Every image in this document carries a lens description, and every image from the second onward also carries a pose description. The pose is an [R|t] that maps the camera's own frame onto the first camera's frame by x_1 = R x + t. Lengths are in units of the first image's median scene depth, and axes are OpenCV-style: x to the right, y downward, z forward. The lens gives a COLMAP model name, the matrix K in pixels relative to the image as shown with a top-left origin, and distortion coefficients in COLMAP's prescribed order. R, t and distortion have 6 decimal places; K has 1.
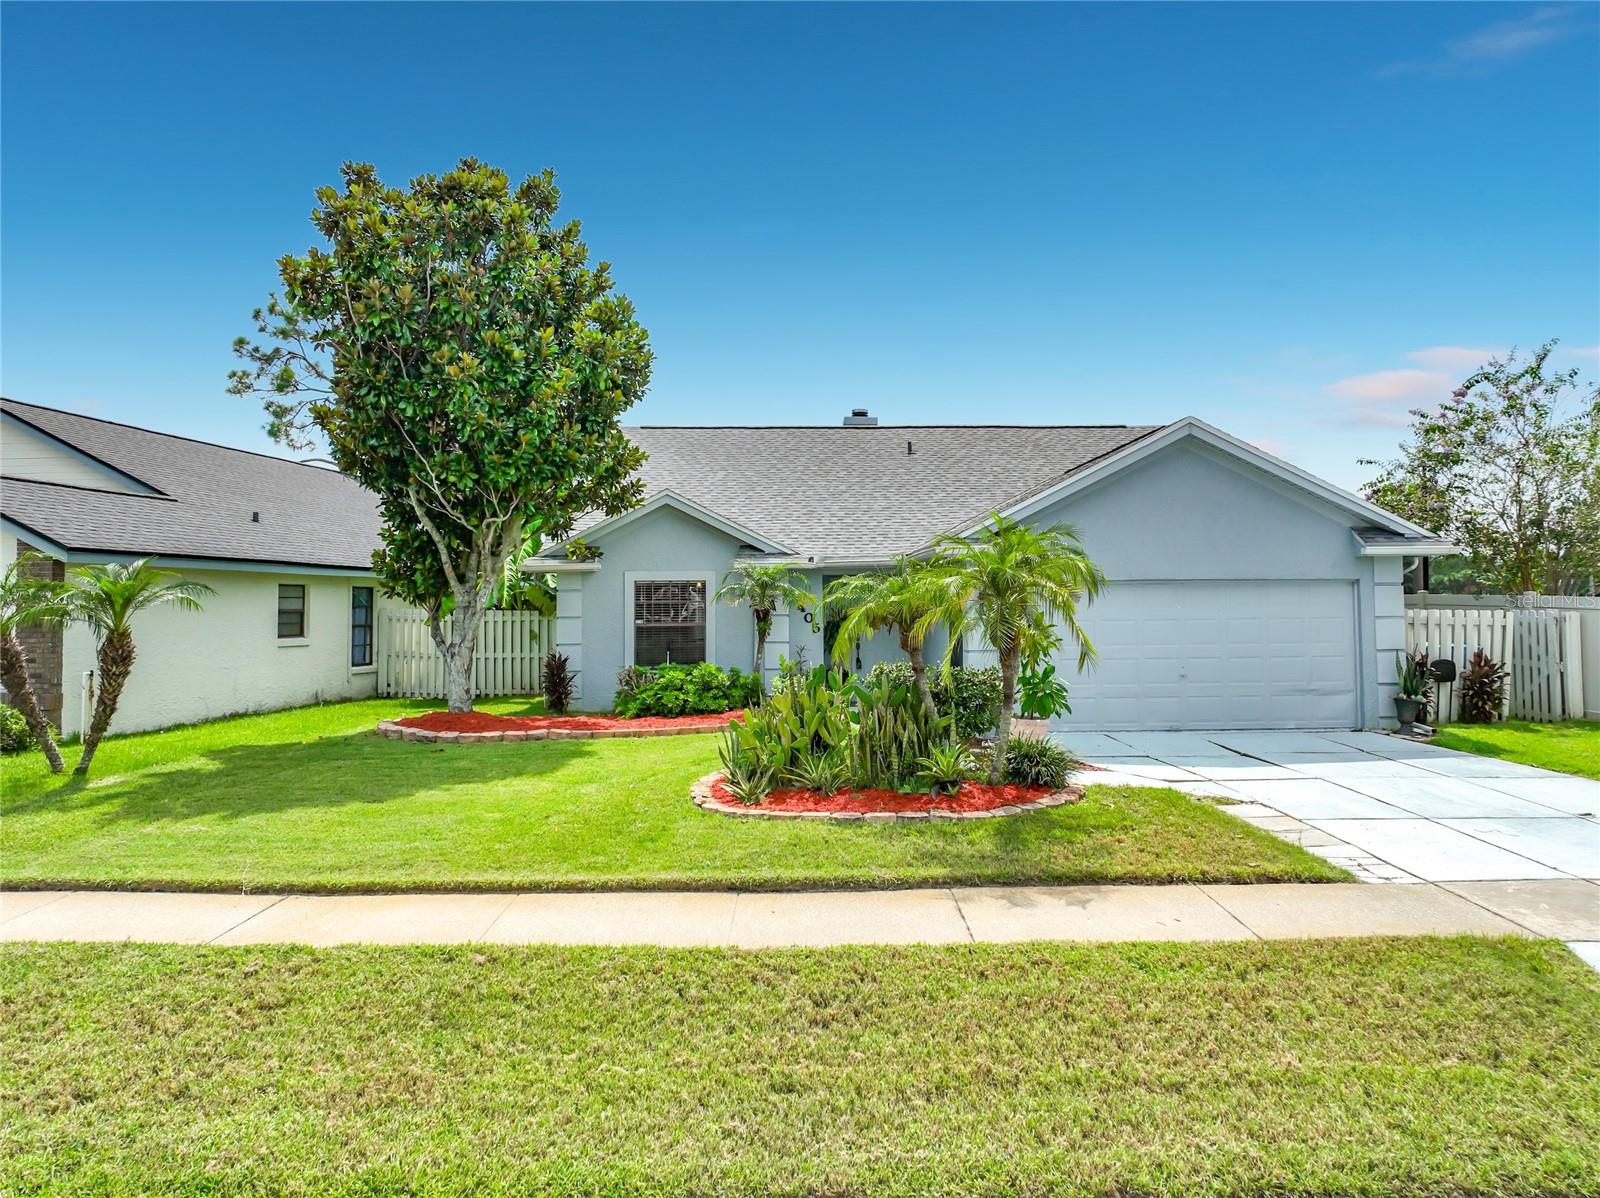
lens RADIAL K [[1116.1, 0, 803.5], [0, 1116.1, 542.7], [0, 0, 1]] dist [0.009996, 0.003400]
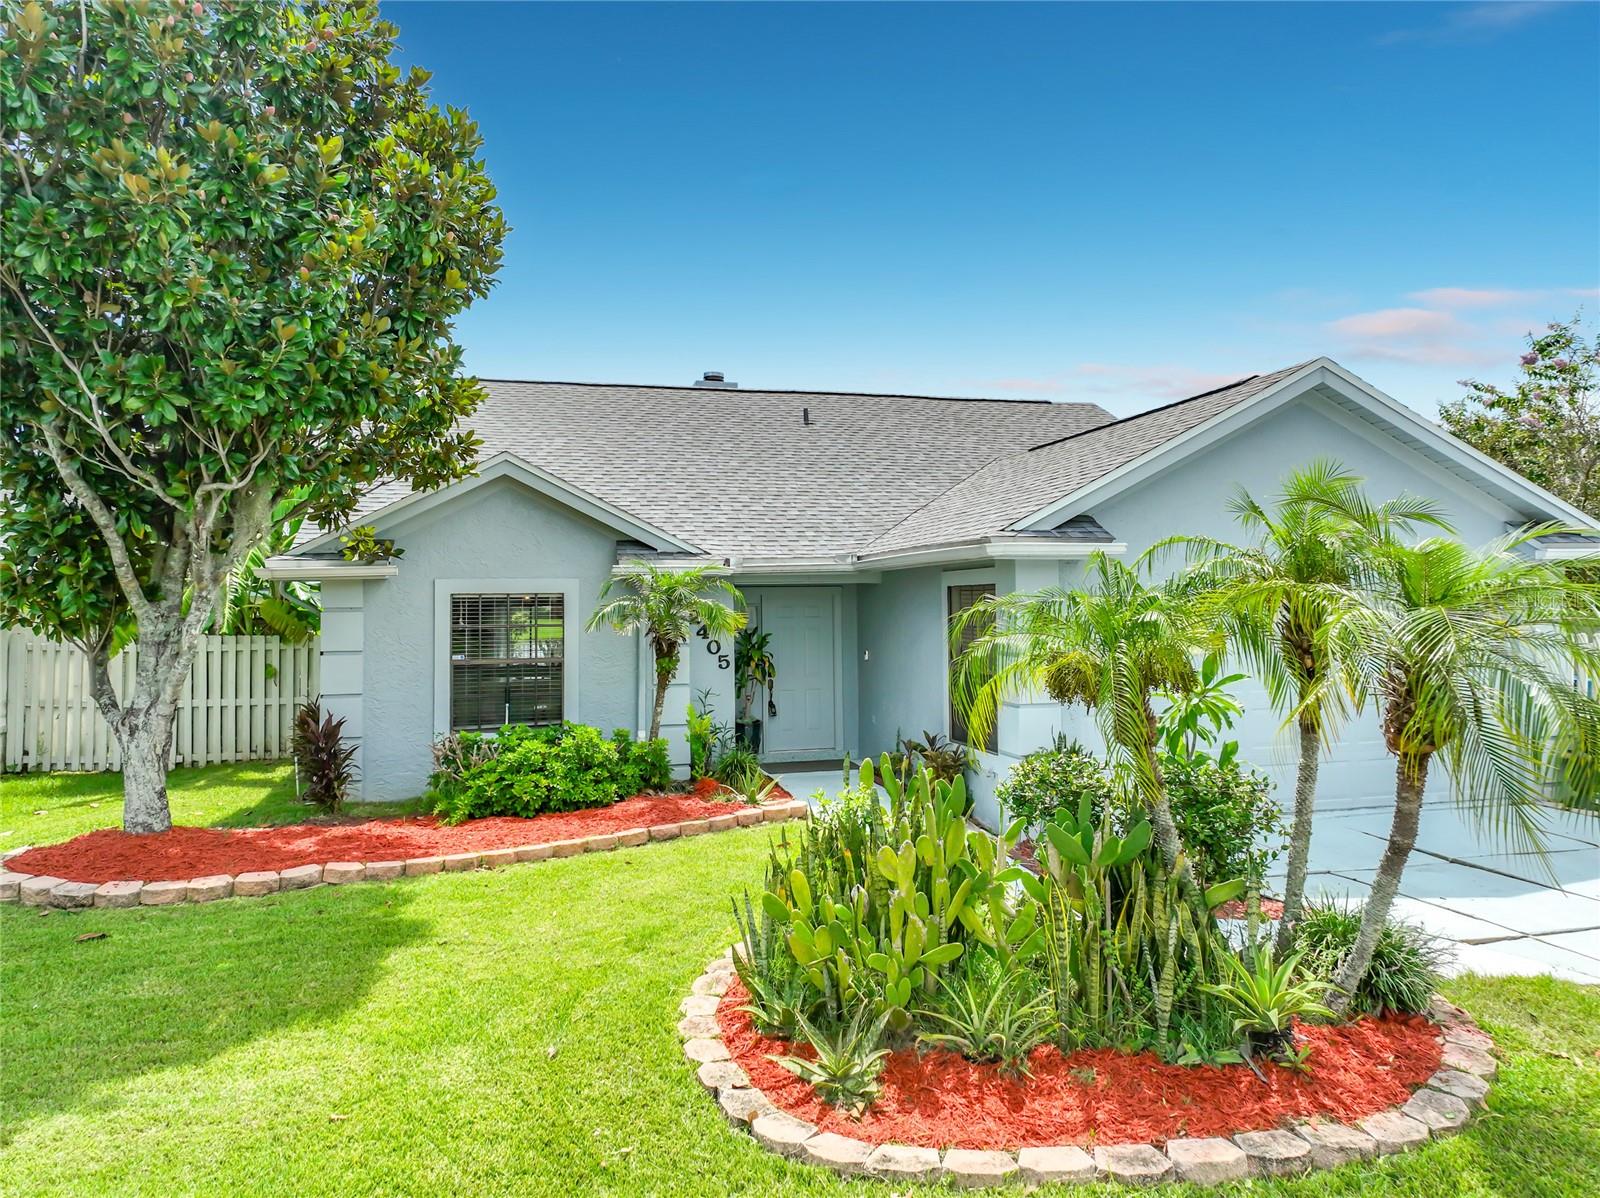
lens RADIAL K [[1116.1, 0, 803.5], [0, 1116.1, 542.7], [0, 0, 1]] dist [0.009996, 0.003400]
pose [[0.974345, 0.009790, 0.224848, -0.113660], [-0.009345, 0.999952, -0.003043, 0.005590], [-0.224867, 0.000864, 0.974389, 0.376725]]
